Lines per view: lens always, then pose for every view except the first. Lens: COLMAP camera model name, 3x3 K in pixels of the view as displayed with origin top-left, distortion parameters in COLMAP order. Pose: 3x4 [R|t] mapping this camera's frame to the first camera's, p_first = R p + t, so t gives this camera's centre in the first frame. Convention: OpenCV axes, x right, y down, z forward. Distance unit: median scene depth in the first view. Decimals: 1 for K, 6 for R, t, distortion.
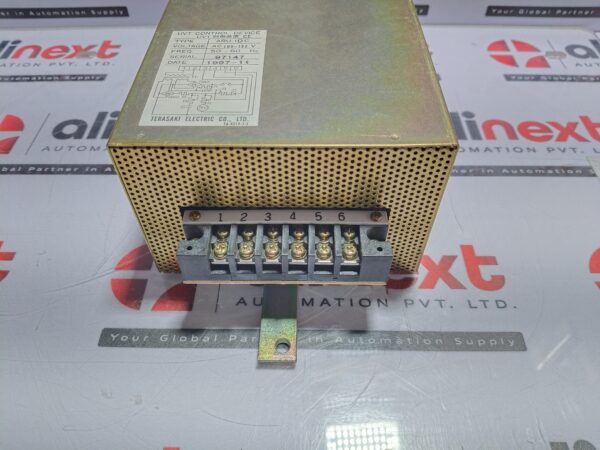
lens RADIAL K [[475.5, 0, 300.0], [0, 475.5, 225.0], [0, 0, 1]] dist [-0.003634, -0.056447]
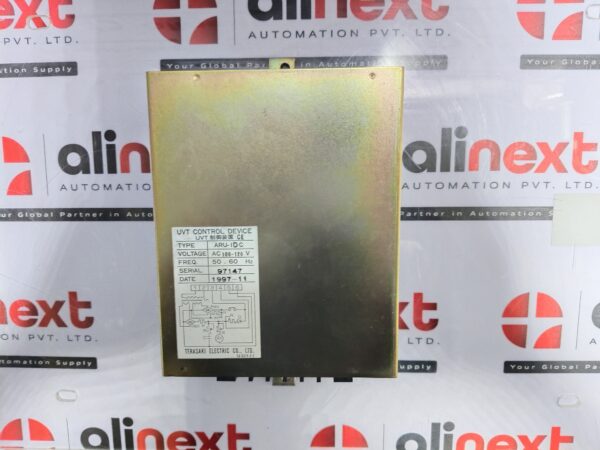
lens RADIAL K [[475.5, 0, 300.0], [0, 475.5, 225.0], [0, 0, 1]] dist [-0.003634, -0.056447]
pose [[0.999655, -0.011655, -0.023534, 0.057879], [0.025339, 0.663546, 0.747707, -1.324191], [0.006901, -0.748045, 0.663612, 0.297616]]
